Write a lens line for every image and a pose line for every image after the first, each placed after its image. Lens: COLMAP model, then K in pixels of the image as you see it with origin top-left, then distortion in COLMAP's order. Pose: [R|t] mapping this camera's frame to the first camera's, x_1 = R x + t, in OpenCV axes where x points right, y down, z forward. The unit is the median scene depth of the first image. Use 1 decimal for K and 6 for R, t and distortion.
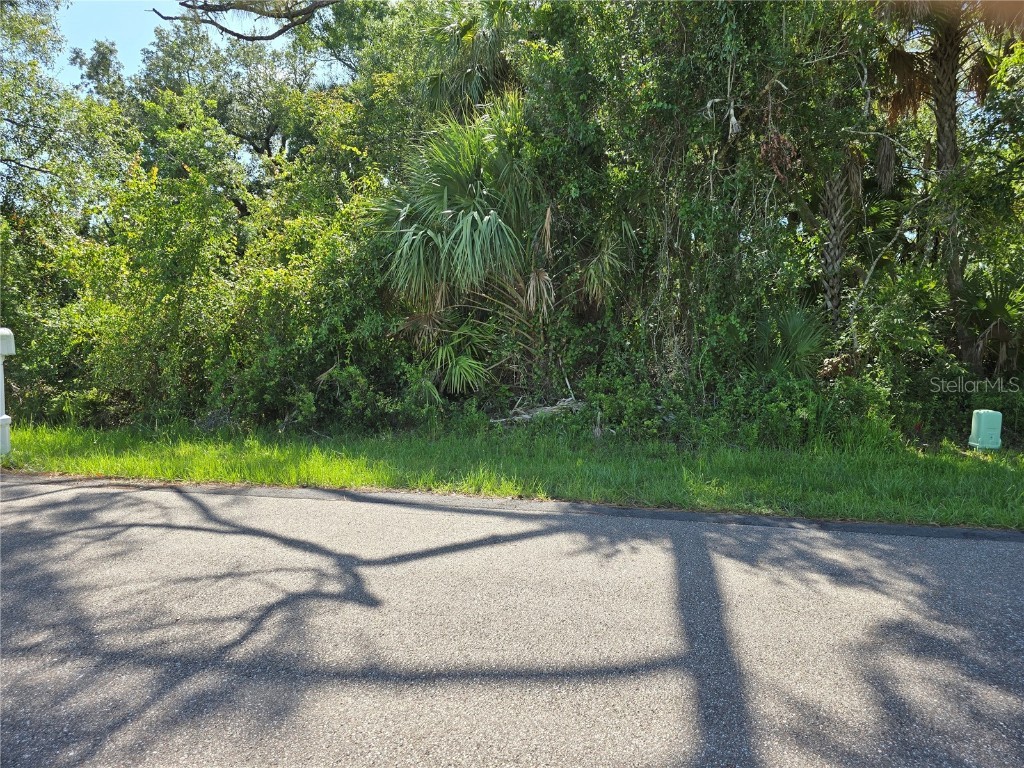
lens RADIAL K [[690.8, 0, 515.4], [0, 690.8, 385.4], [0, 0, 1]] dist [0.070878, -0.057716]
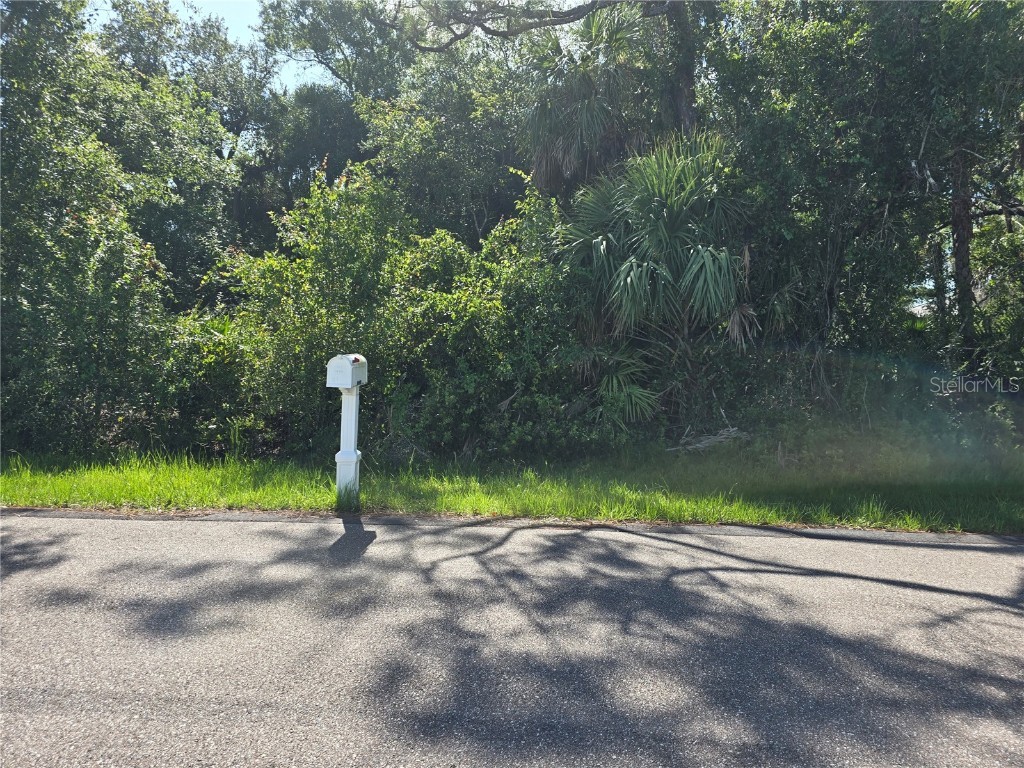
lens RADIAL K [[700.1, 0, 533.7], [0, 700.1, 379.9], [0, 0, 1]] dist [0.070955, -0.062545]
pose [[0.974082, 0.019990, 0.225309, -0.476004], [-0.011929, 0.999241, -0.037085, -0.011355], [-0.225880, 0.033436, 0.973581, 0.044500]]
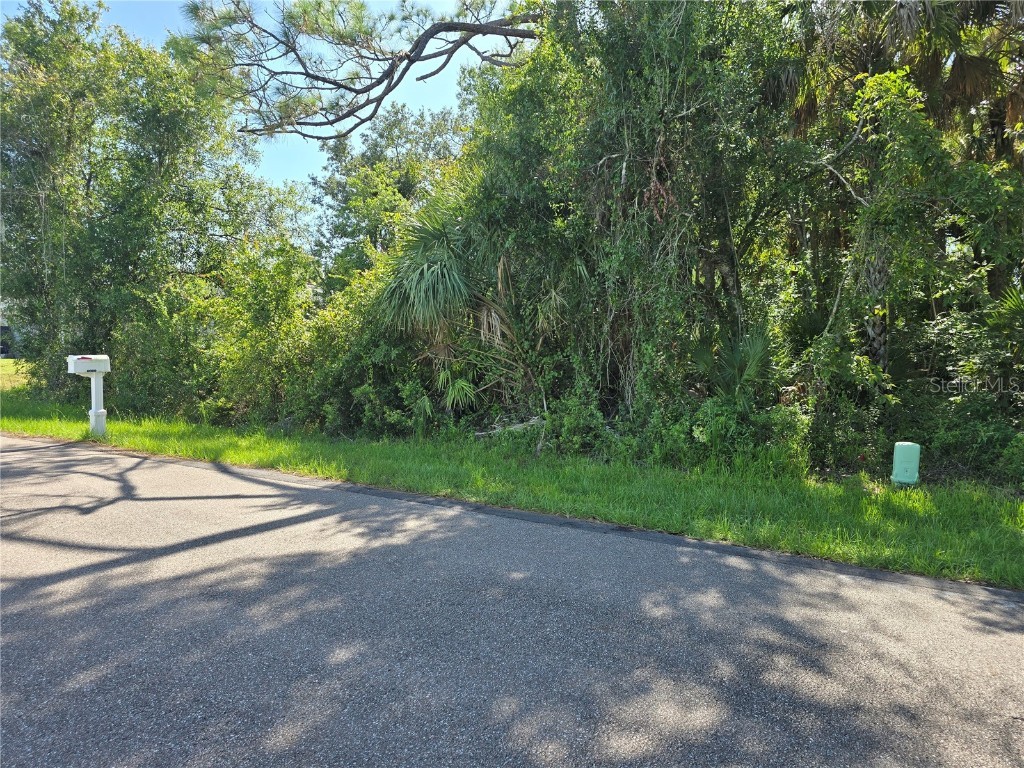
lens RADIAL K [[690.8, 0, 515.4], [0, 690.8, 385.4], [0, 0, 1]] dist [0.070878, -0.057716]
pose [[0.927407, 0.017642, -0.373639, 0.497326], [-0.031865, 0.998982, -0.031924, 0.004709], [0.372695, 0.041513, 0.927025, -0.083577]]
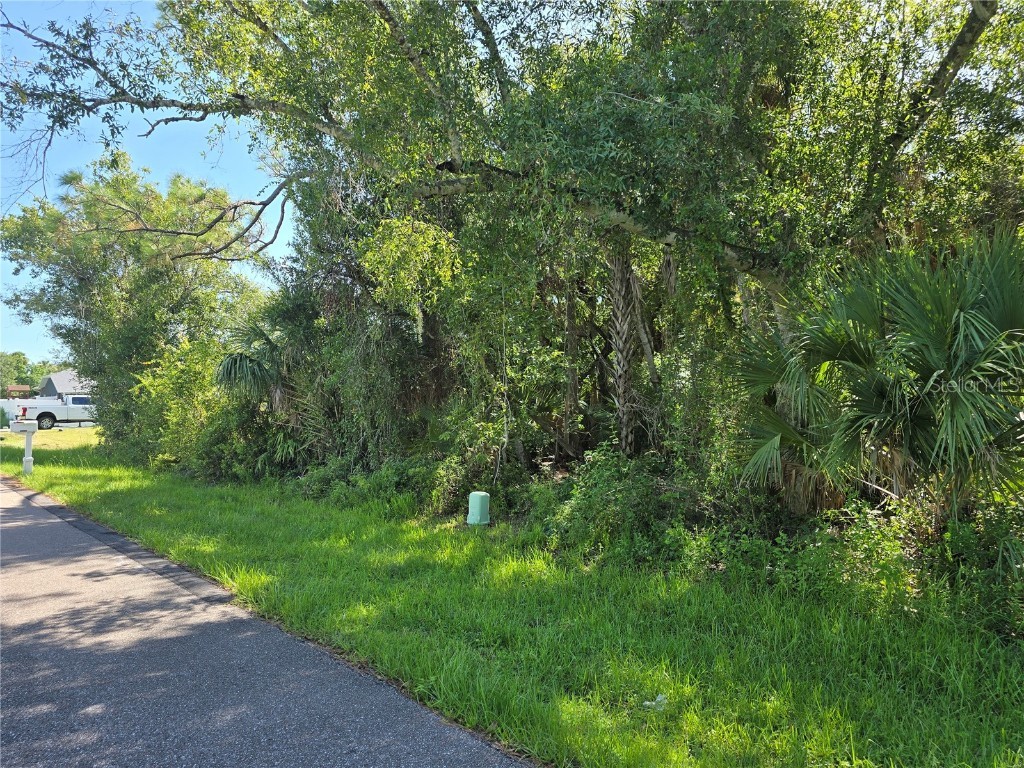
lens RADIAL K [[689.8, 0, 515.4], [0, 689.8, 395.6], [0, 0, 1]] dist [0.005742, -0.000102]
pose [[0.801311, -0.017502, -0.597992, 1.338739], [-0.055298, 0.993126, -0.103166, -0.010145], [0.595687, 0.115735, 0.794834, 0.071876]]
